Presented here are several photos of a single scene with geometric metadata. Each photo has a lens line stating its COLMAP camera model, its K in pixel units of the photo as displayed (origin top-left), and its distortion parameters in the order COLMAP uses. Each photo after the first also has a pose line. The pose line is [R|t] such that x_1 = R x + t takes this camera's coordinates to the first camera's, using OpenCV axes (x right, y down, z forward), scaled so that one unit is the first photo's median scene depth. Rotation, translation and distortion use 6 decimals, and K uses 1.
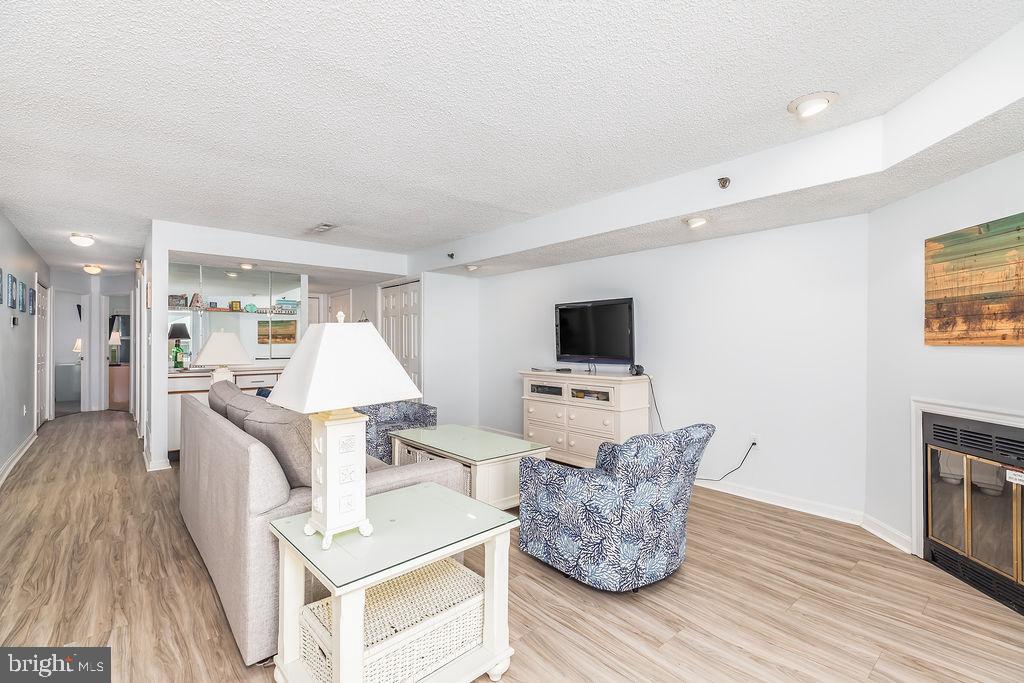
lens RADIAL K [[465.1, 0, 501.3], [0, 465.1, 341.8], [0, 0, 1]] dist [0.010107, -0.003307]
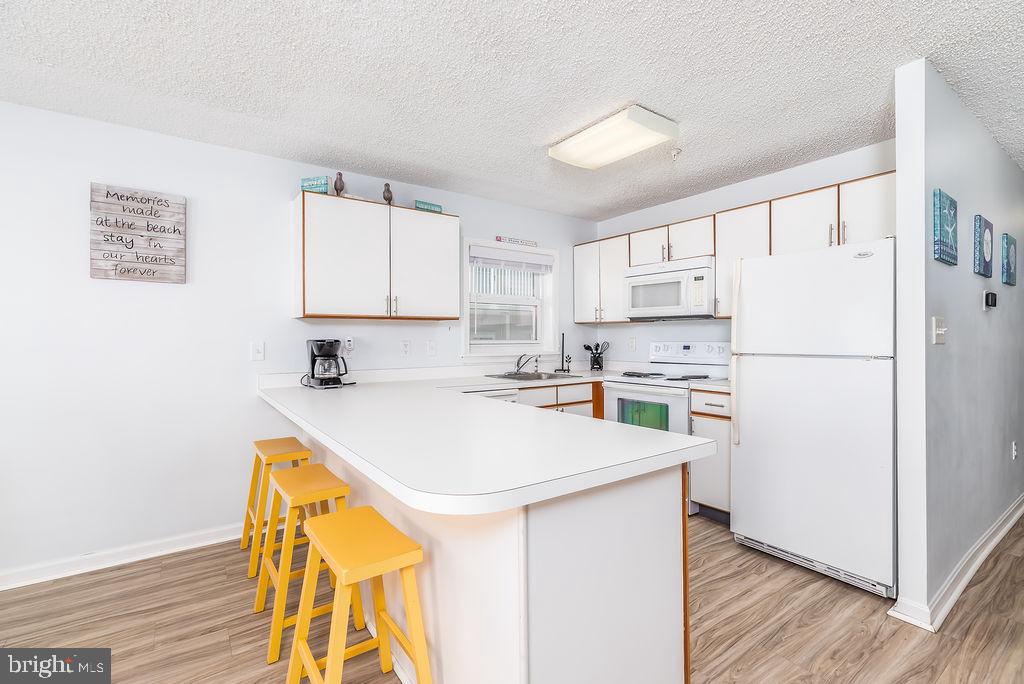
lens RADIAL K [[465.1, 0, 509.2], [0, 465.1, 341.1], [0, 0, 1]] dist [0.010107, -0.003307]
pose [[-0.085027, 0.004650, -0.996368, -0.596703], [0.003229, 0.999985, 0.004391, 0.001840], [0.996373, -0.002844, -0.085041, 0.658208]]
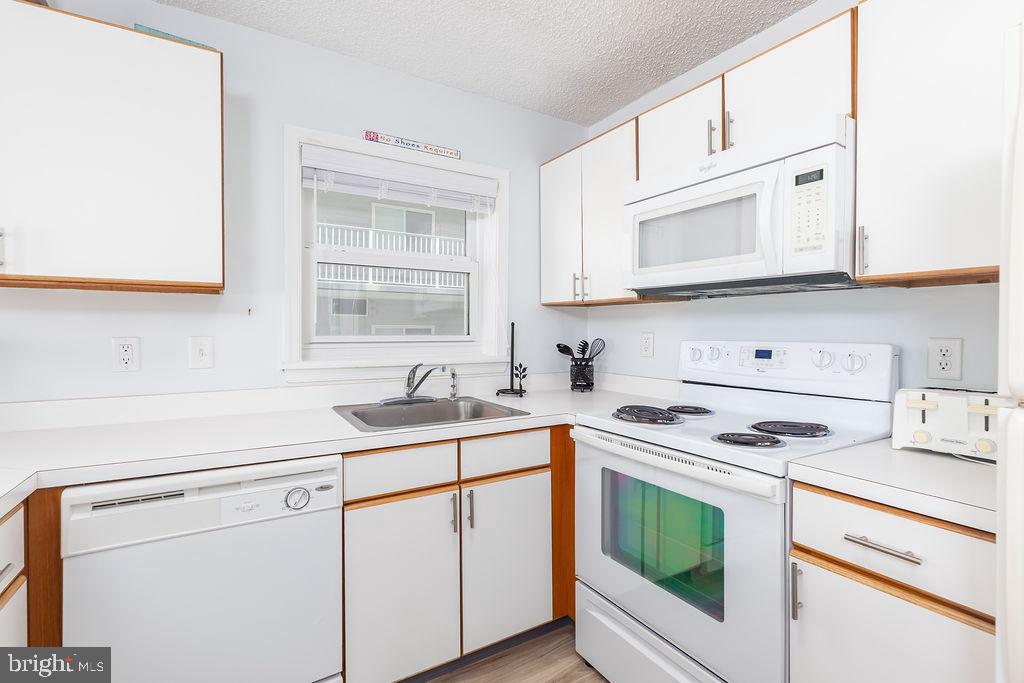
lens RADIAL K [[465.1, 0, 509.6], [0, 465.1, 337.5], [0, 0, 1]] dist [0.010107, -0.003307]
pose [[-0.155630, 0.010343, -0.987761, -1.223774], [-0.002119, 0.999939, 0.010805, 0.000900], [0.987813, 0.003775, -0.155598, 0.800407]]
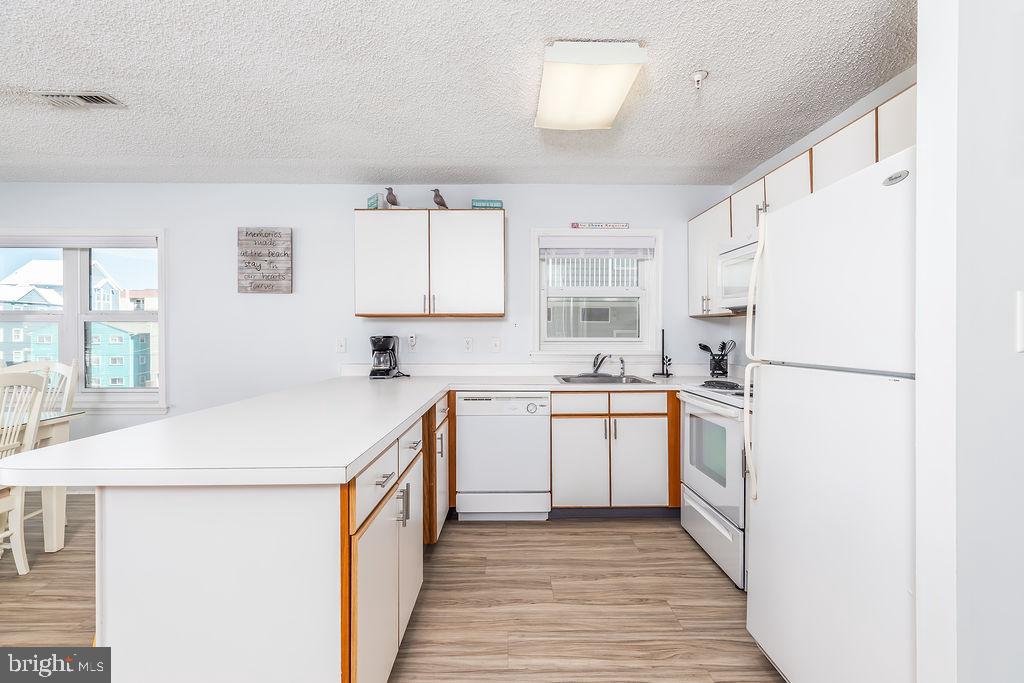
lens RADIAL K [[465.1, 0, 507.1], [0, 465.1, 337.0], [0, 0, 1]] dist [0.010107, -0.003307]
pose [[-0.639182, 0.002016, -0.769053, -0.852970], [-0.000975, 0.999994, 0.003431, 0.000075], [0.769055, 0.002943, -0.639176, 1.108397]]
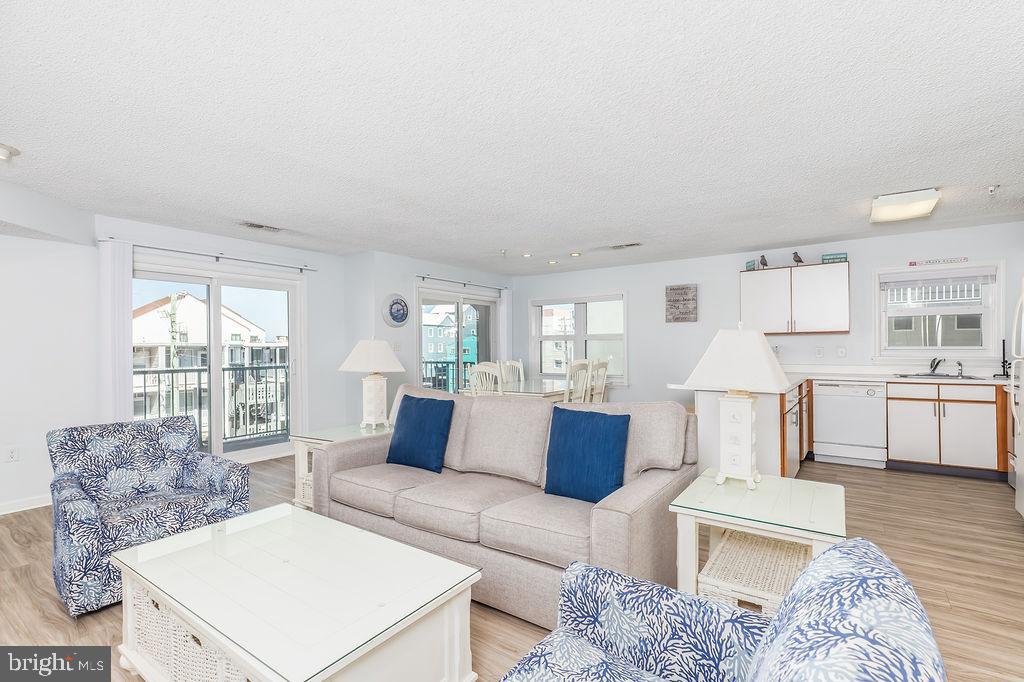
lens RADIAL K [[465.1, 0, 524.4], [0, 465.1, 350.3], [0, 0, 1]] dist [0.010107, -0.003307]
pose [[-0.965348, 0.007744, -0.260851, -0.210283], [0.006290, 0.999960, 0.006410, 0.000246], [0.260890, 0.004547, -0.965358, 1.649970]]
